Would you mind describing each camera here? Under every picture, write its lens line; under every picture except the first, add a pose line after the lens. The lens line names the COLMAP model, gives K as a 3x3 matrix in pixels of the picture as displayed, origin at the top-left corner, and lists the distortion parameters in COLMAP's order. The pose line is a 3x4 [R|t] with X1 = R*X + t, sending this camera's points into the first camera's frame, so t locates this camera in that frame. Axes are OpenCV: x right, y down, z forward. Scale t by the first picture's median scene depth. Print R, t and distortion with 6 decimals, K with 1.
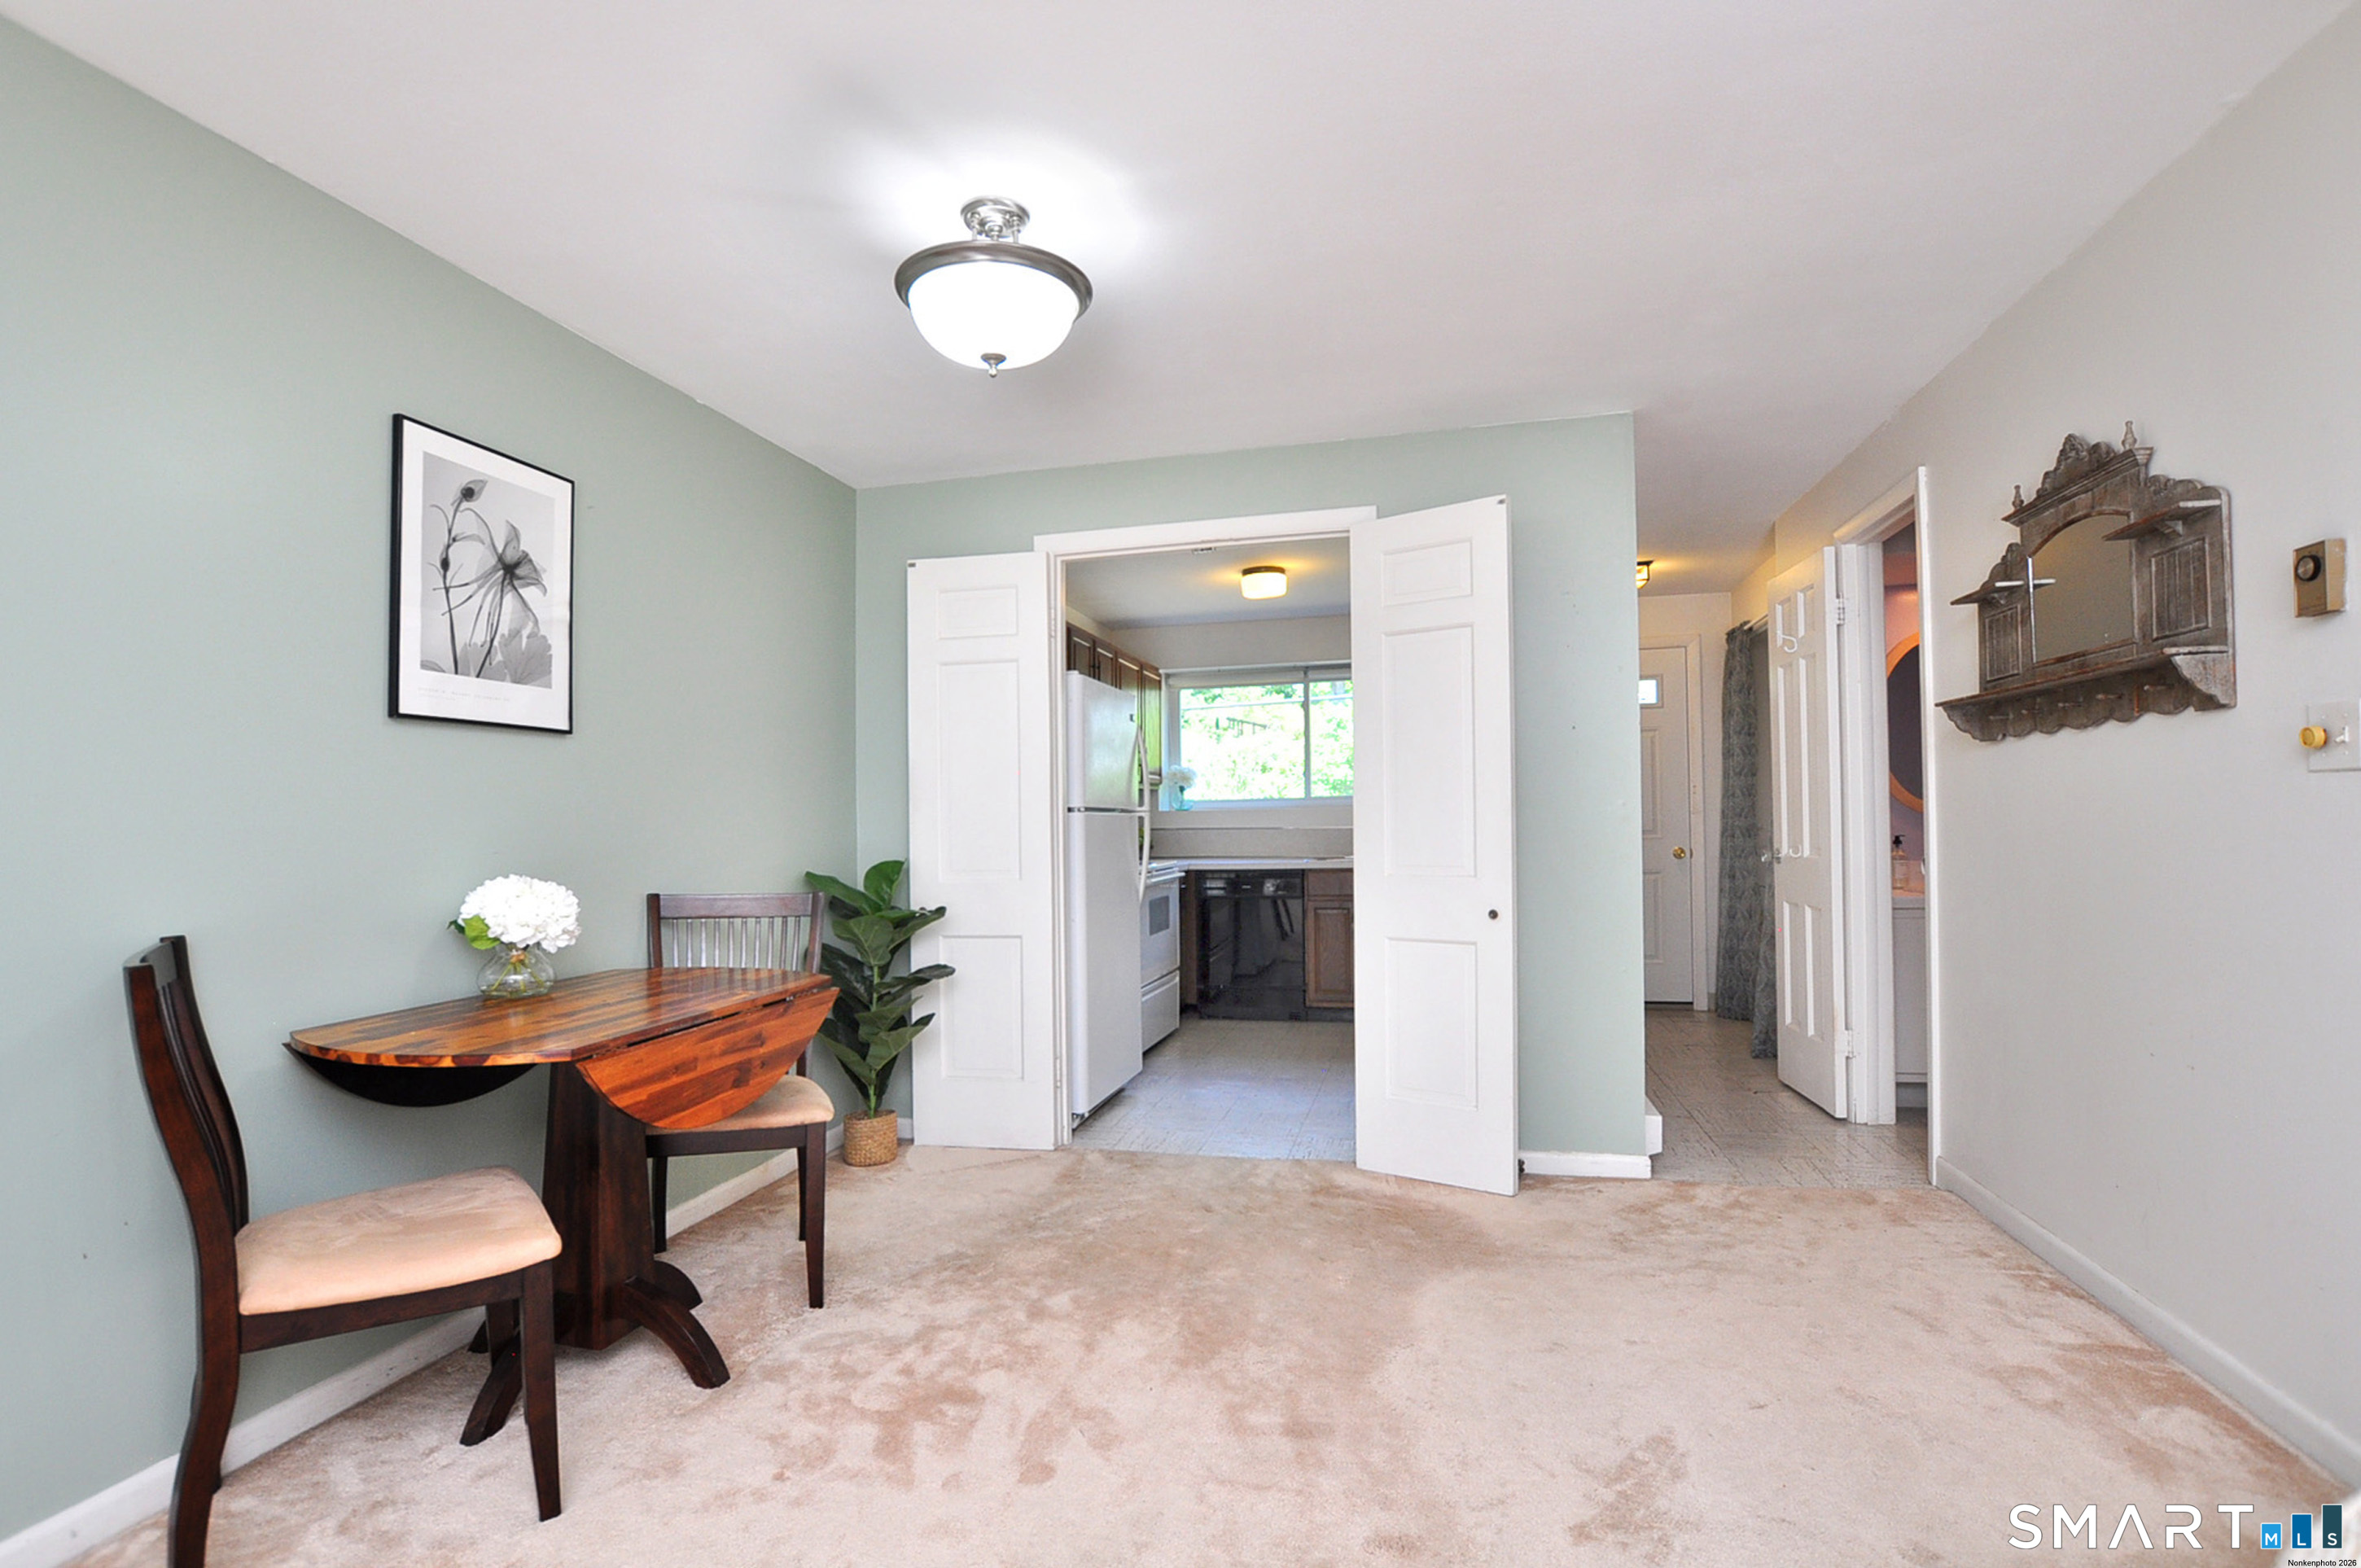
lens RADIAL K [[1064.2, 0, 1170.5], [0, 1064.2, 817.0], [0, 0, 1]] dist [-0.023043, 0.000315]
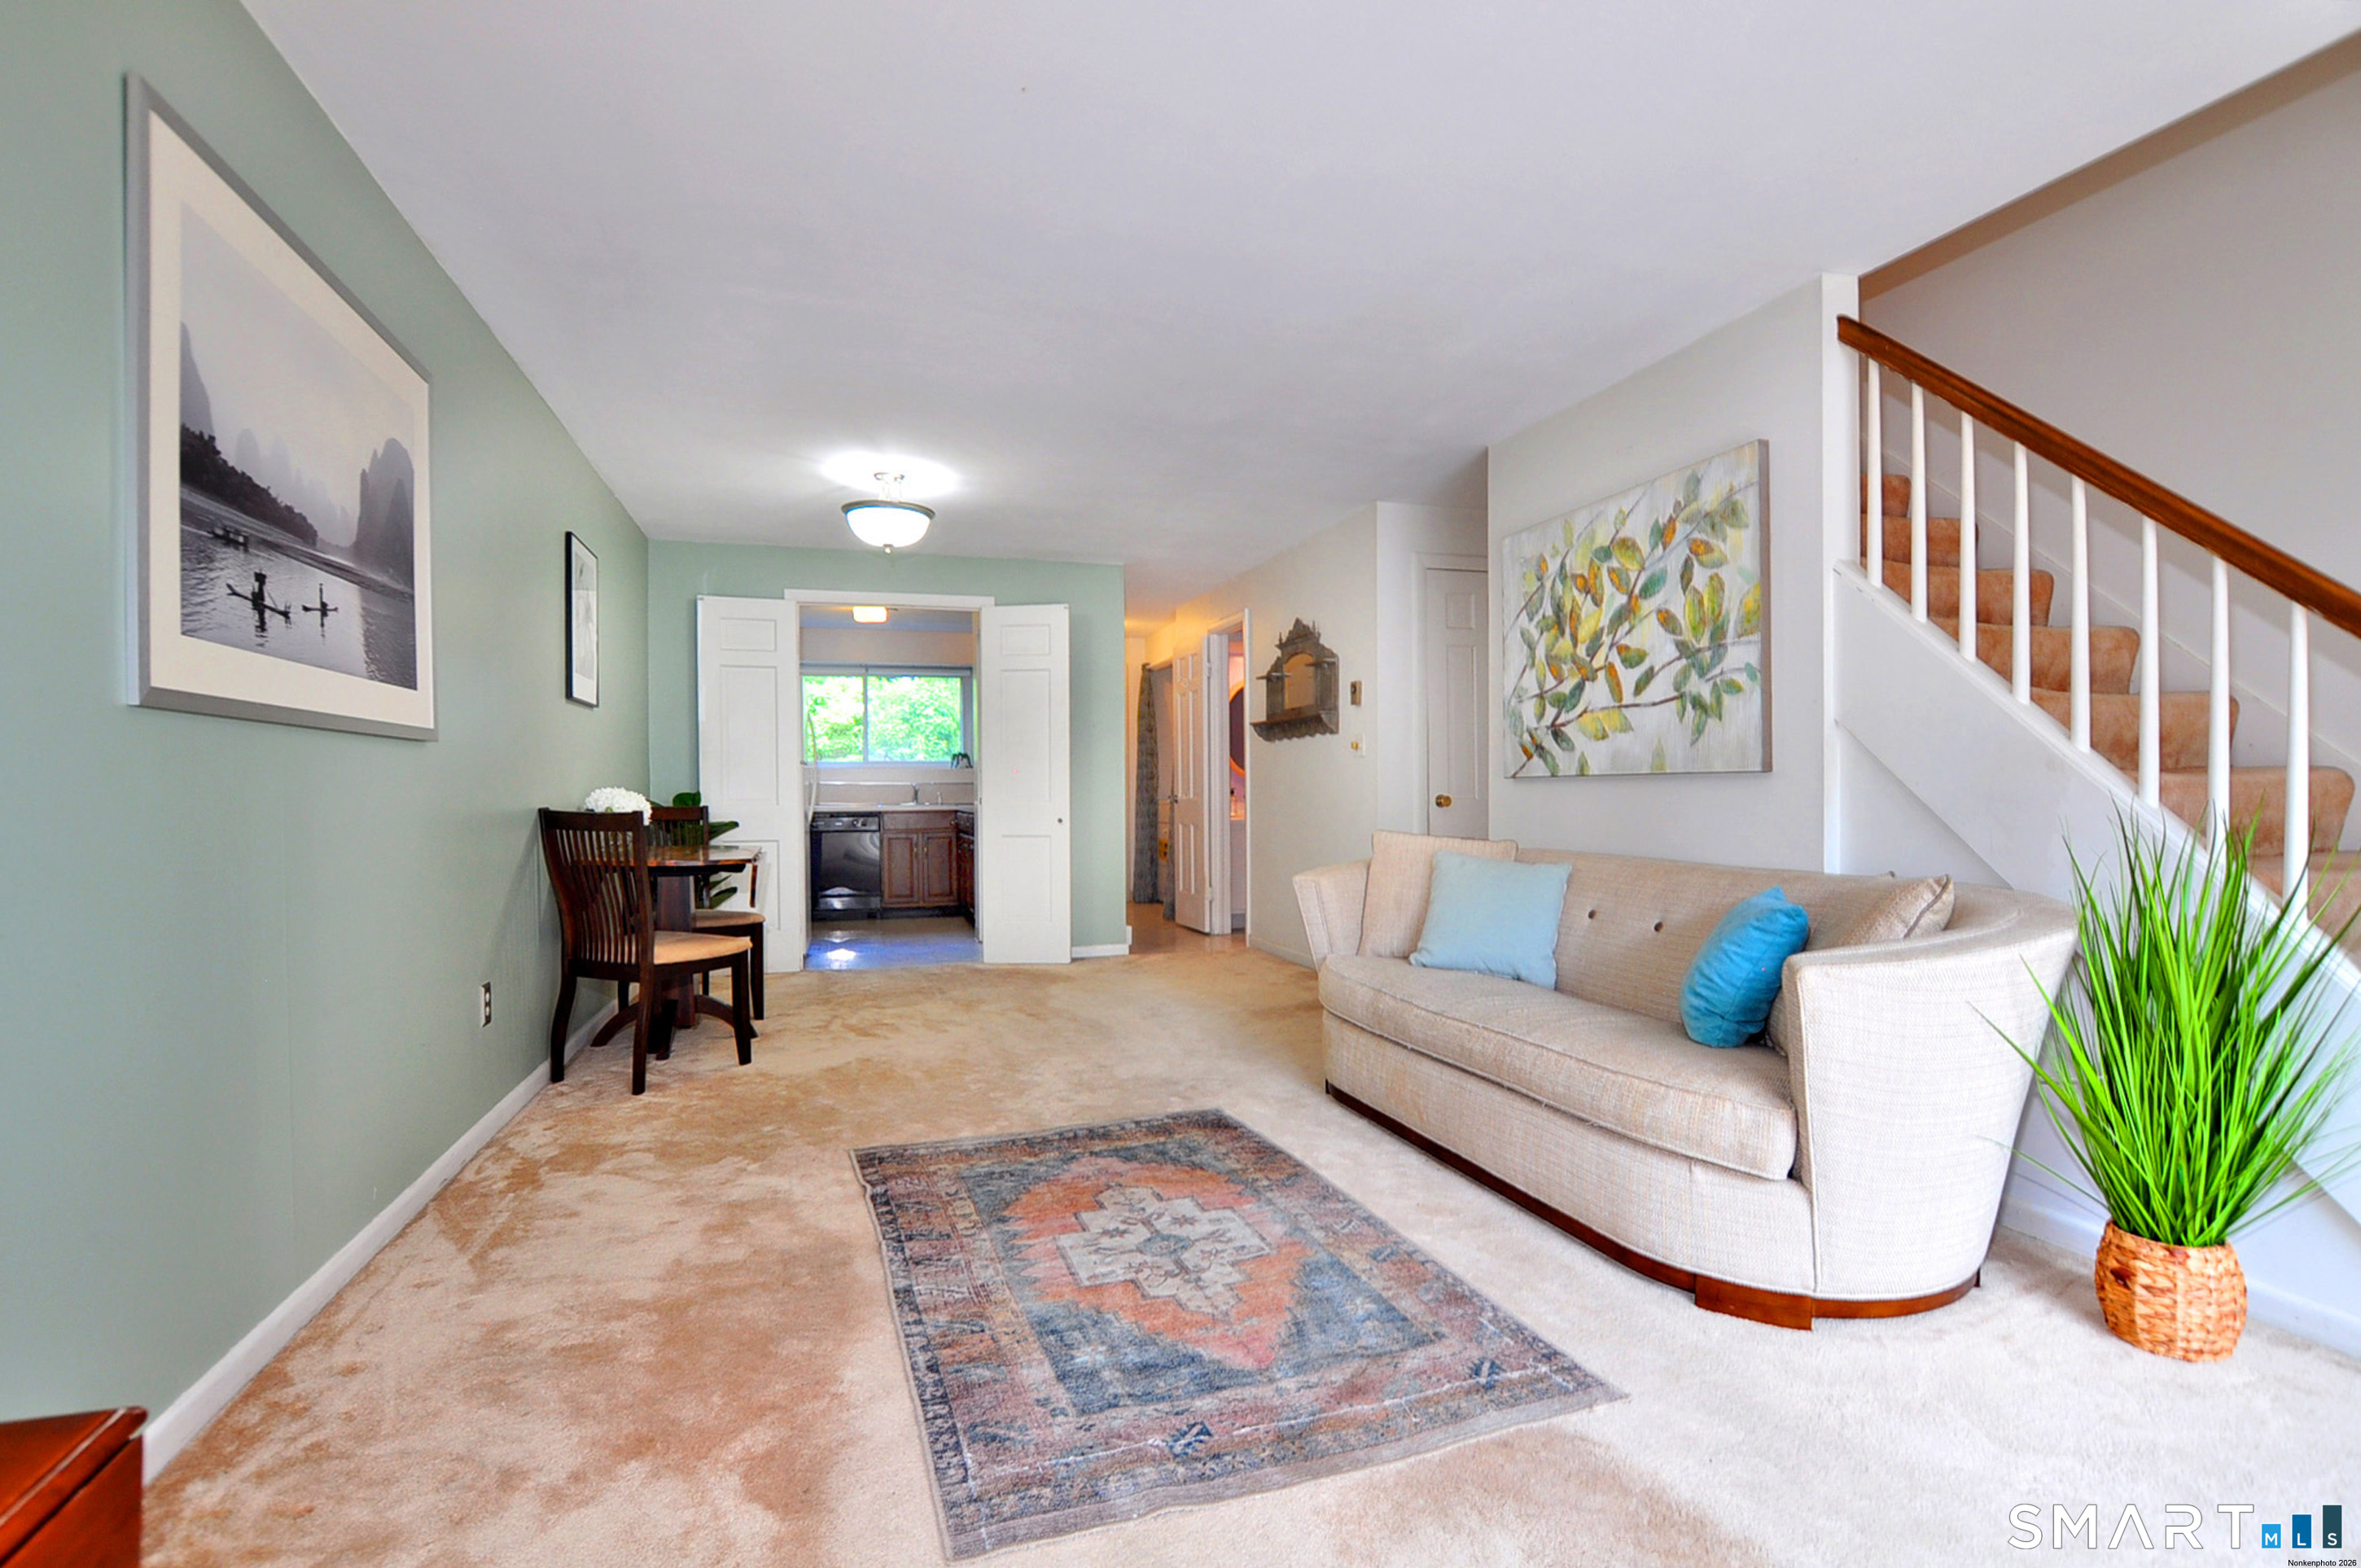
lens RADIAL K [[1043.1, 0, 1186.6], [0, 1043.1, 800.1], [0, 0, 1]] dist [-0.032855, 0.005301]
pose [[0.842700, 0.005805, 0.538353, -0.595795], [-0.011120, 0.999916, 0.006624, 0.043133], [-0.538269, -0.011569, 0.842694, -0.822218]]
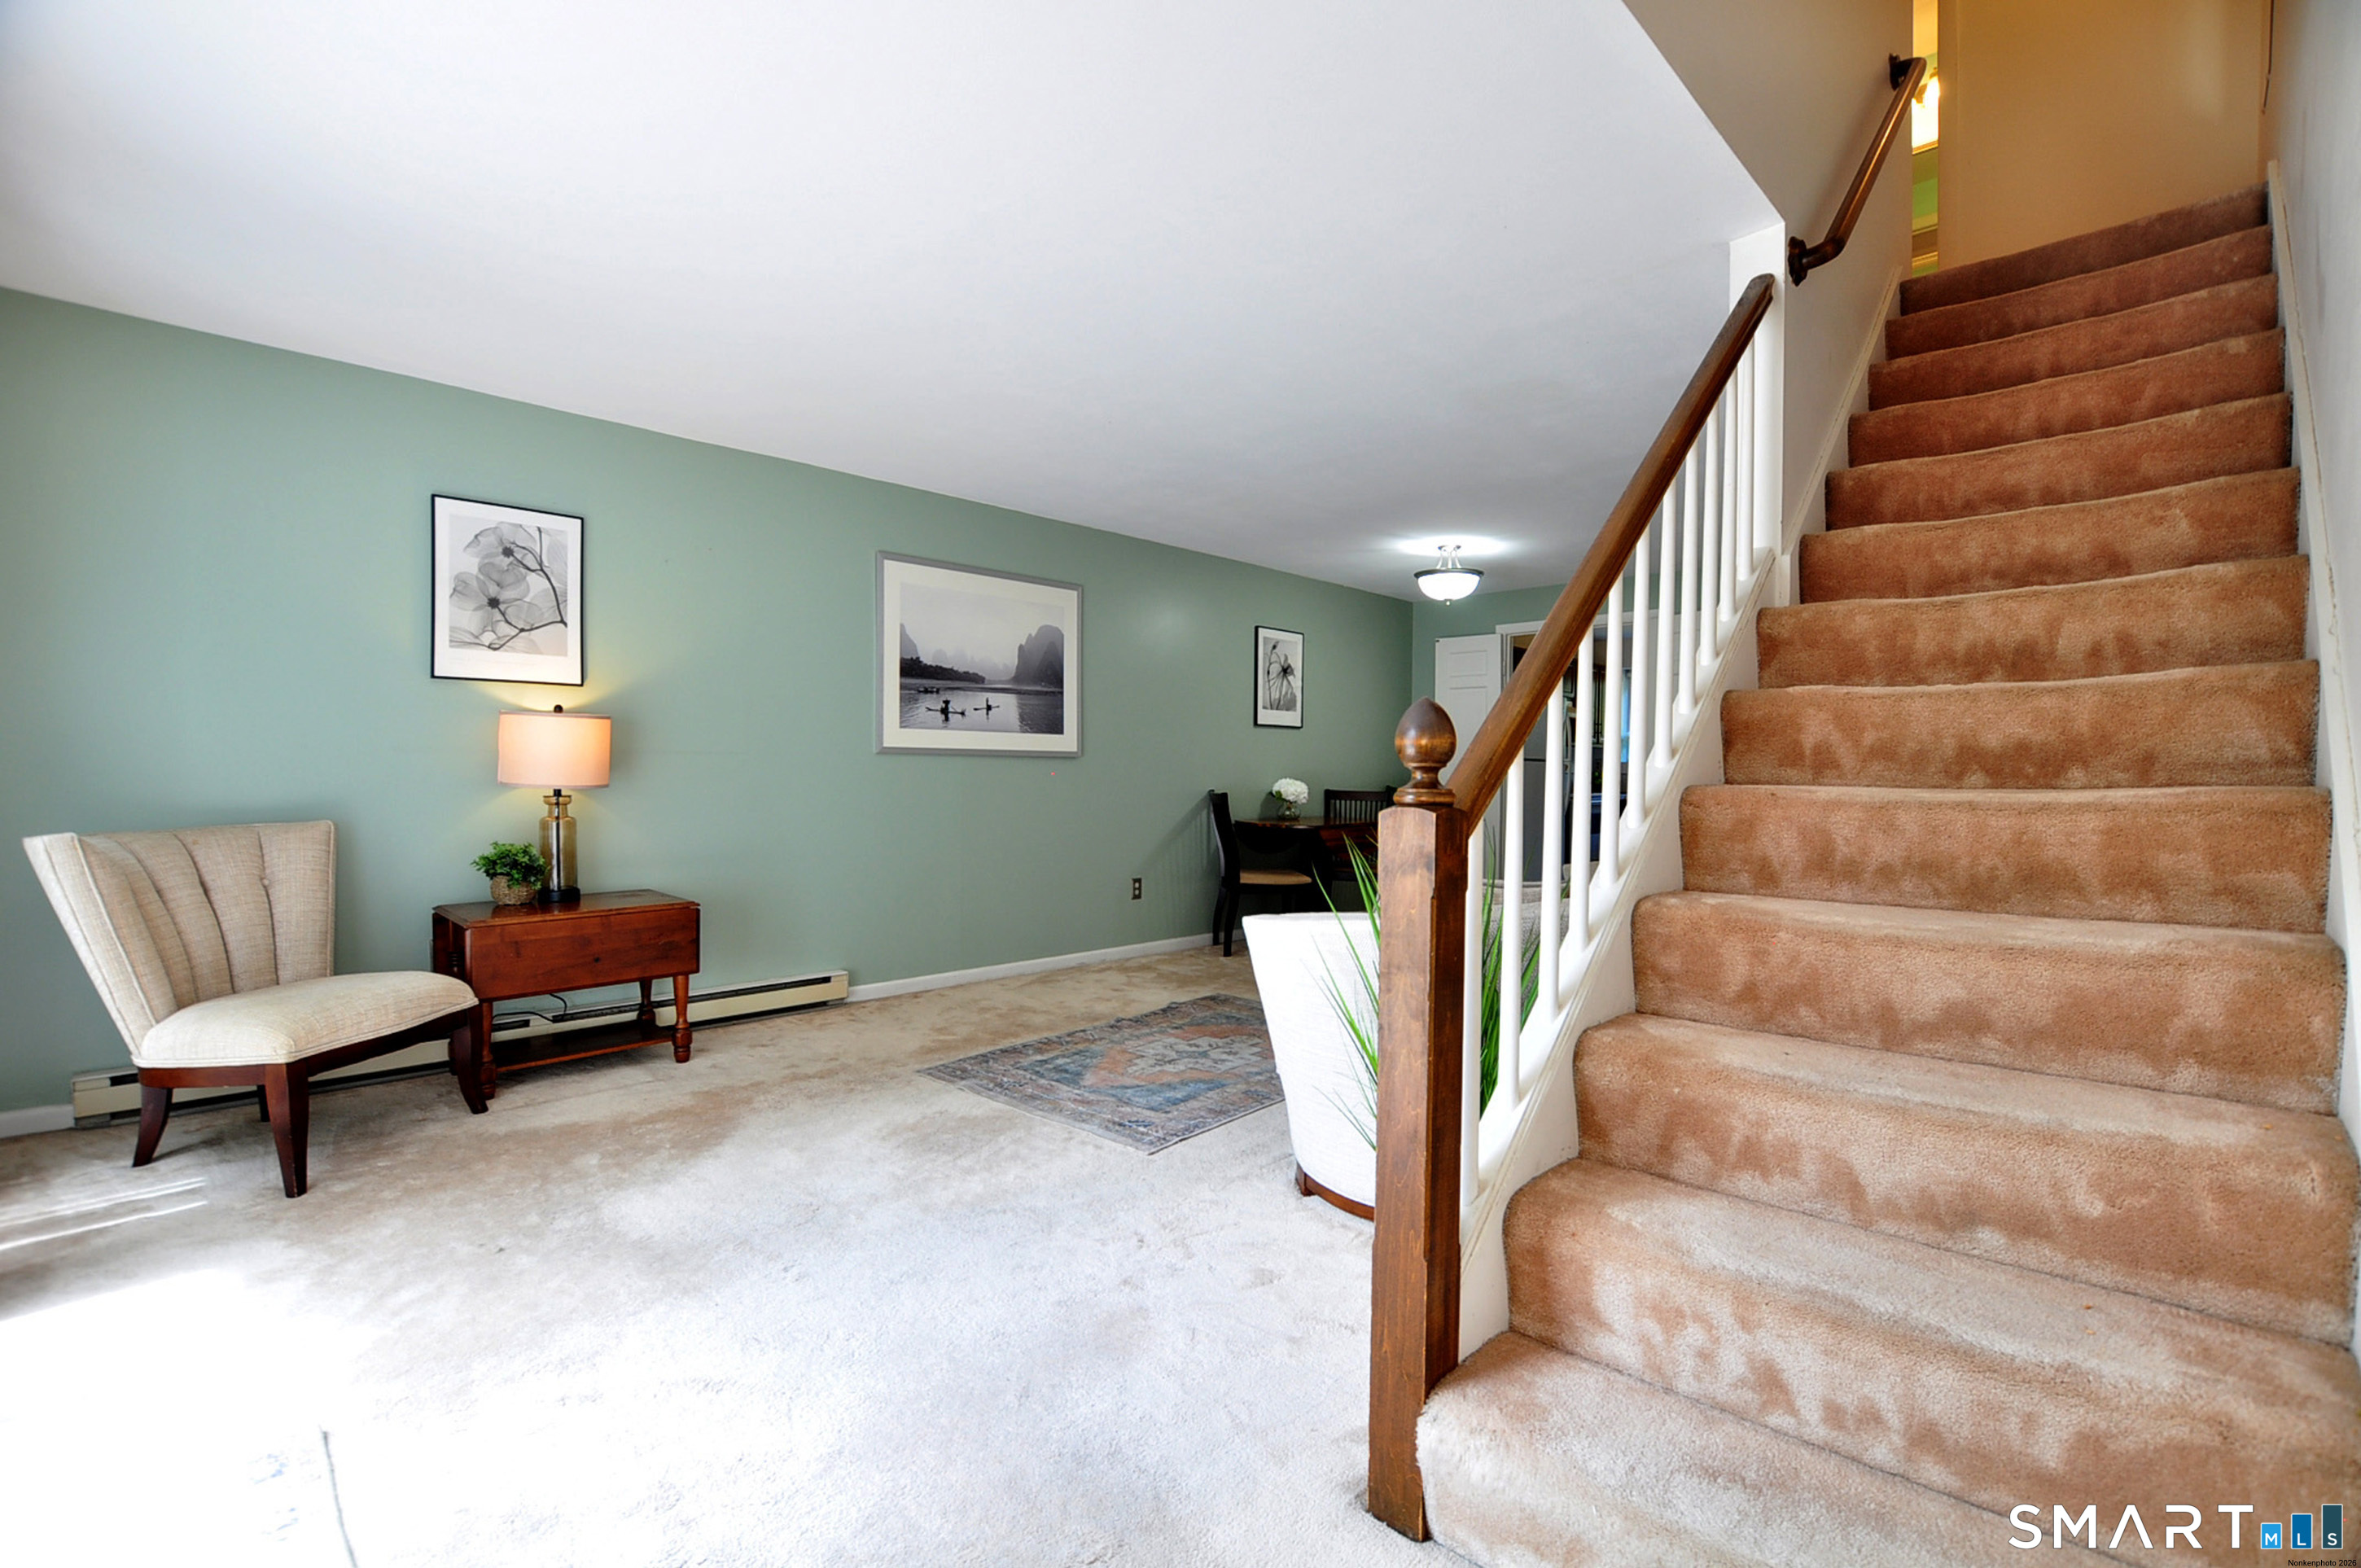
lens RADIAL K [[1063.0, 0, 1274.5], [0, 1063.0, 792.5], [0, 0, 1]] dist [0.000199, 0.000102]
pose [[0.902336, 0.032505, -0.429806, 0.493134], [-0.020942, 0.999281, 0.031607, 0.001957], [0.430524, -0.019519, 0.902368, -1.343255]]
